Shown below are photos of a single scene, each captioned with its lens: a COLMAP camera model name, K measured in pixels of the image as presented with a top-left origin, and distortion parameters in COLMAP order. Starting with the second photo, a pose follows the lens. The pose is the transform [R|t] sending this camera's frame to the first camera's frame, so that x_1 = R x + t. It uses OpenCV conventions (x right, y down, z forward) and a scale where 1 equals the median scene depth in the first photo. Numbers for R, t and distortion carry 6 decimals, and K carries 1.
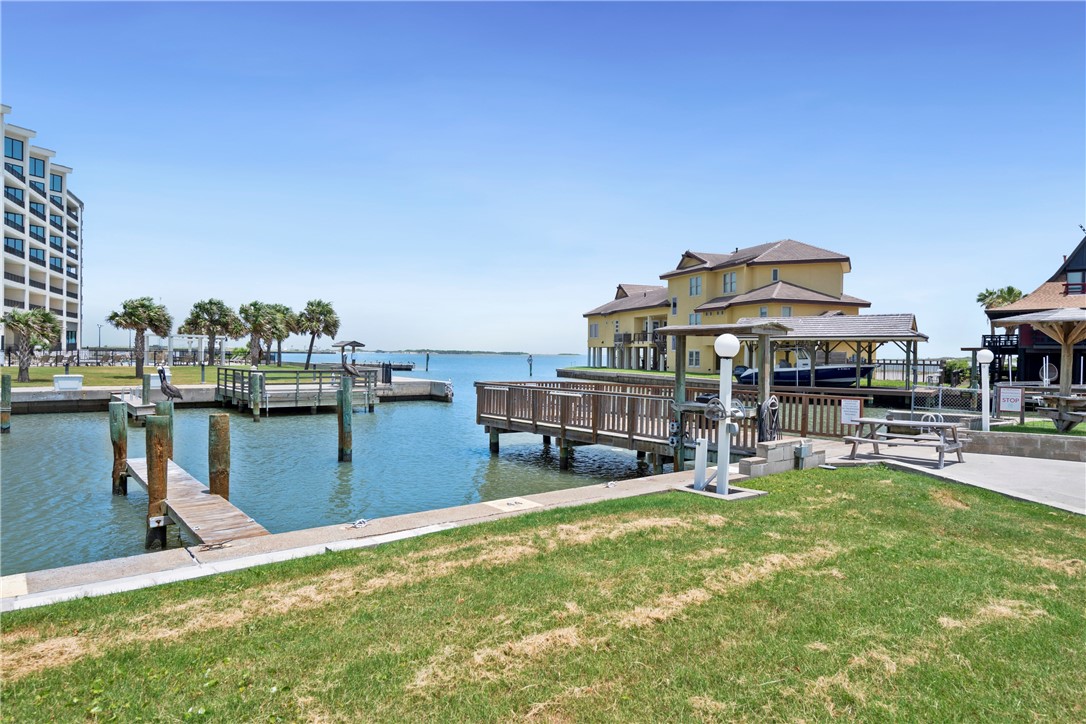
lens RADIAL K [[666.0, 0, 549.6], [0, 666.0, 360.2], [0, 0, 1]] dist [-0.006075, -0.000216]
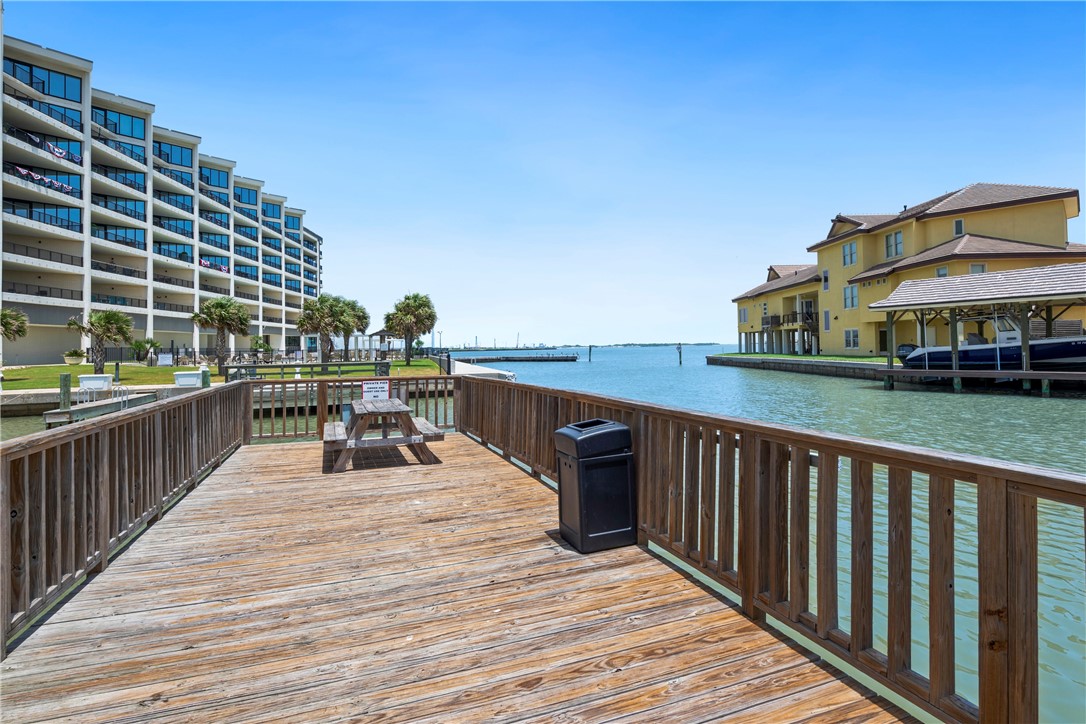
lens RADIAL K [[547.3, 0, 549.9], [0, 547.3, 340.4], [0, 0, 1]] dist [-0.002463, -0.000136]
pose [[0.943442, -0.037686, -0.329390, 0.081183], [0.030508, 0.999172, -0.026935, 0.006159], [0.330132, 0.015363, 0.943810, 0.209288]]
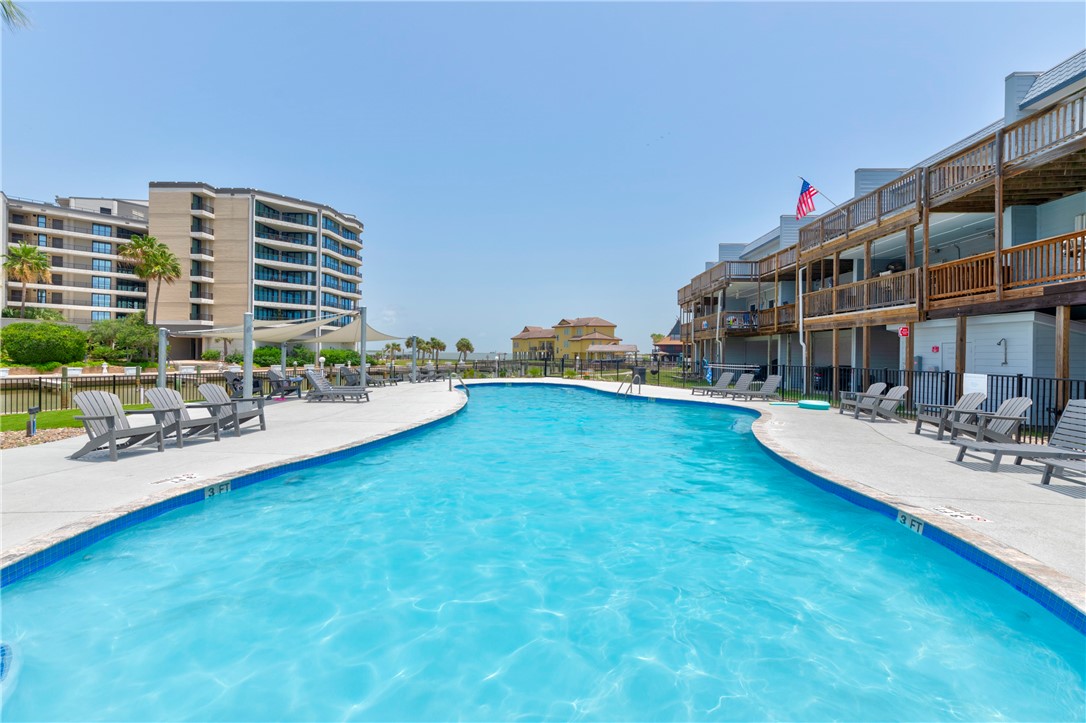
lens RADIAL K [[435.3, 0, 544.1], [0, 435.3, 356.0], [0, 0, 1]] dist [-0.002575, 0.000016]
pose [[0.942941, 0.000062, 0.332961, -0.489196], [-0.000817, 0.999997, 0.002126, -0.009201], [-0.332960, -0.002276, 0.942938, -0.731457]]
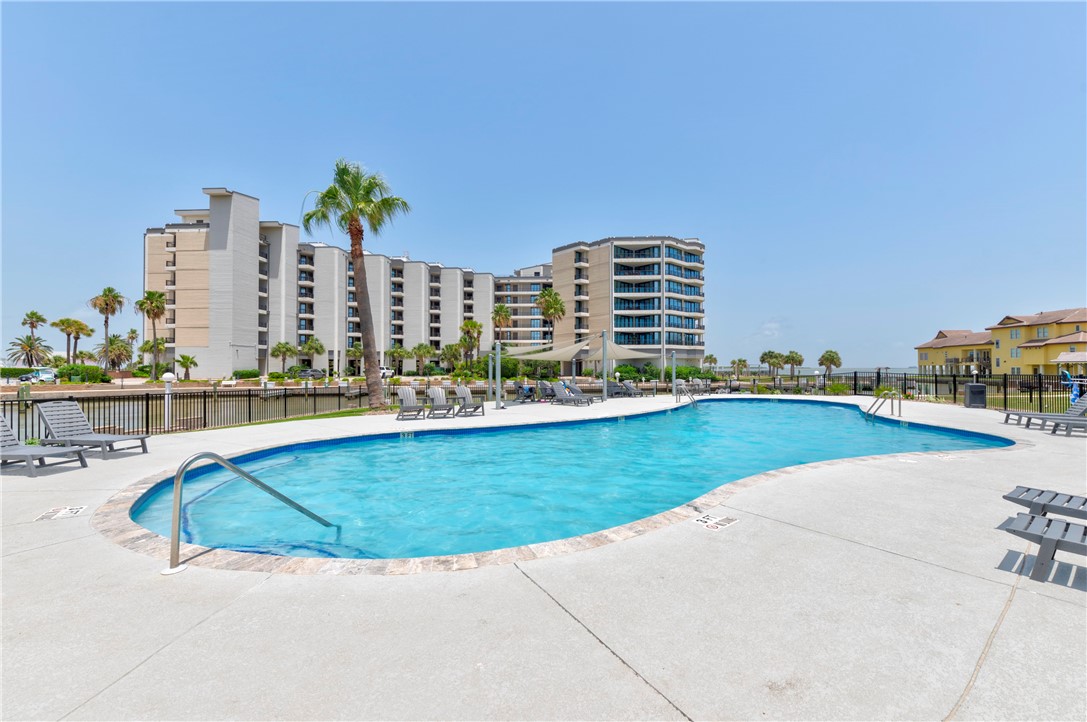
lens RADIAL K [[444.3, 0, 546.7], [0, 444.3, 362.5], [0, 0, 1]] dist [-0.001810, -0.000204]
pose [[0.890235, -0.018159, -0.455139, -0.401828], [0.007829, 0.999667, -0.024572, -0.006927], [0.455433, 0.018311, 0.890082, -0.758549]]
